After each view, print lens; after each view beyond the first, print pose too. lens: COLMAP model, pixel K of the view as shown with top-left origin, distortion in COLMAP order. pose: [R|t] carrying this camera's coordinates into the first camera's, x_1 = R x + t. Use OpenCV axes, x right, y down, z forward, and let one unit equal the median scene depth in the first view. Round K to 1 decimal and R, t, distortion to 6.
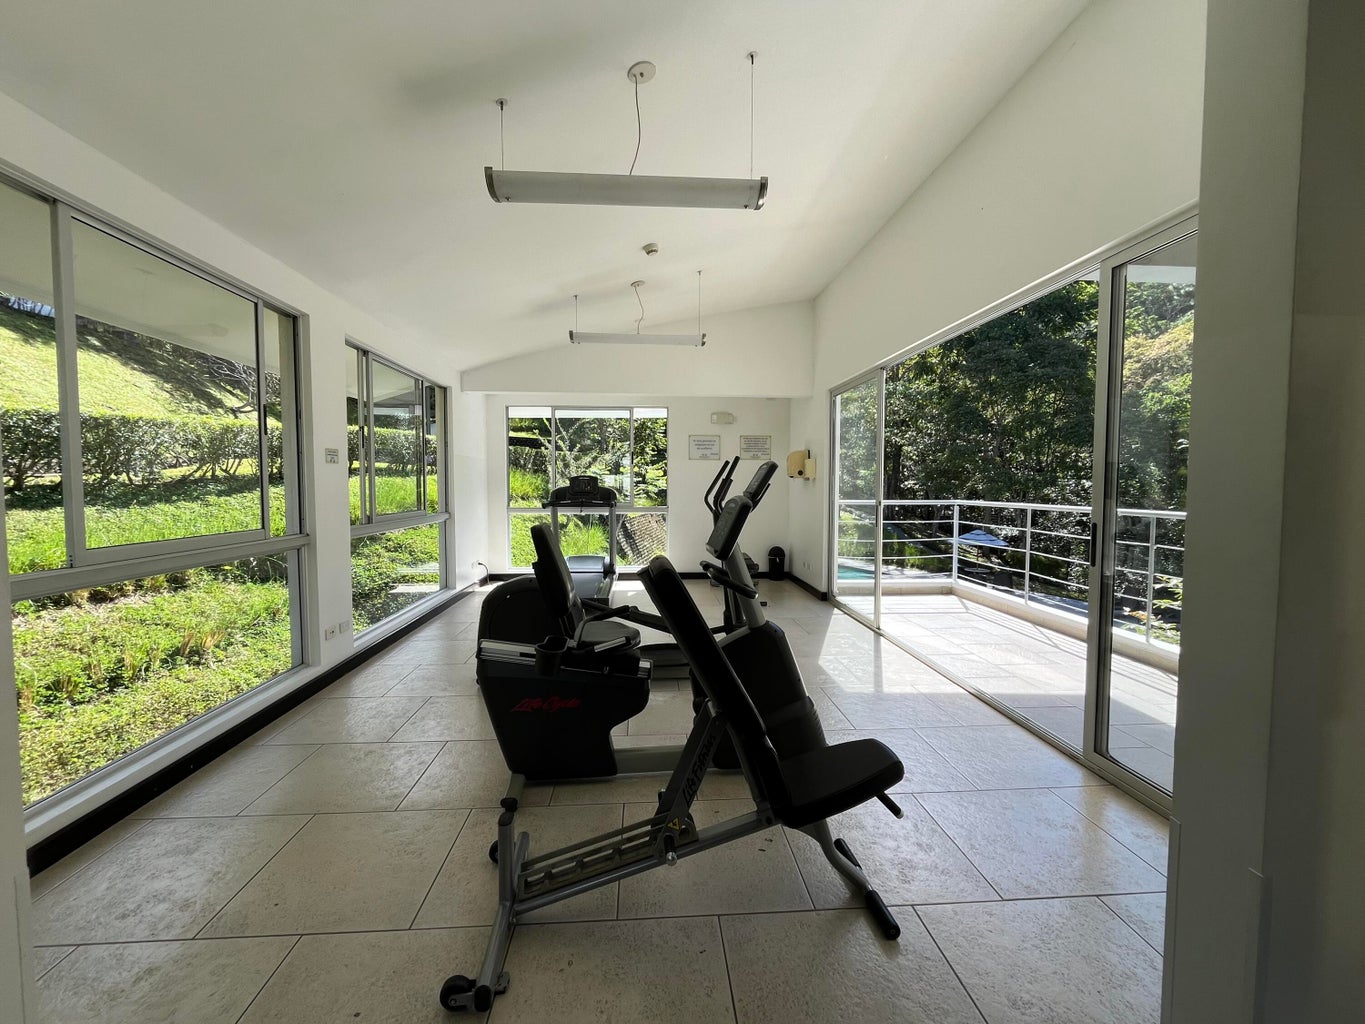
lens RADIAL K [[557.3, 0, 679.2], [0, 557.3, 508.4], [0, 0, 1]] dist [-0.000229, -0.000794]
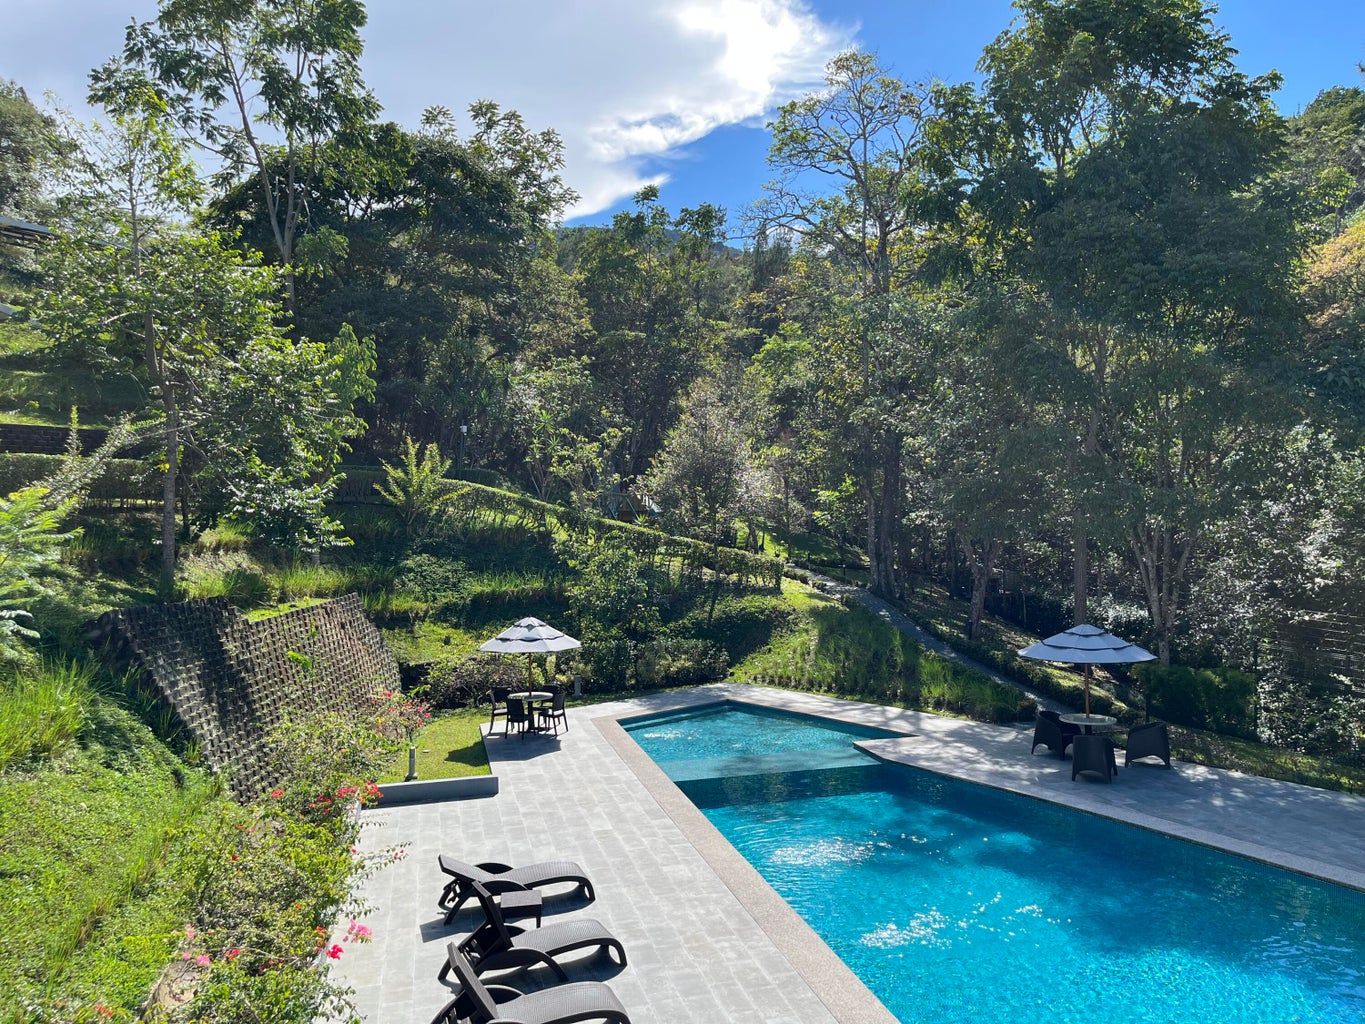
lens RADIAL K [[1040.5, 0, 682.5], [0, 1040.5, 512.0], [0, 0, 1]] dist [0.042116, 0.000202]
pose [[0.984253, -0.024991, 0.174992, 0.068984], [0.034192, 0.998175, -0.049766, -0.012793], [-0.173429, 0.054965, 0.983311, 0.187375]]
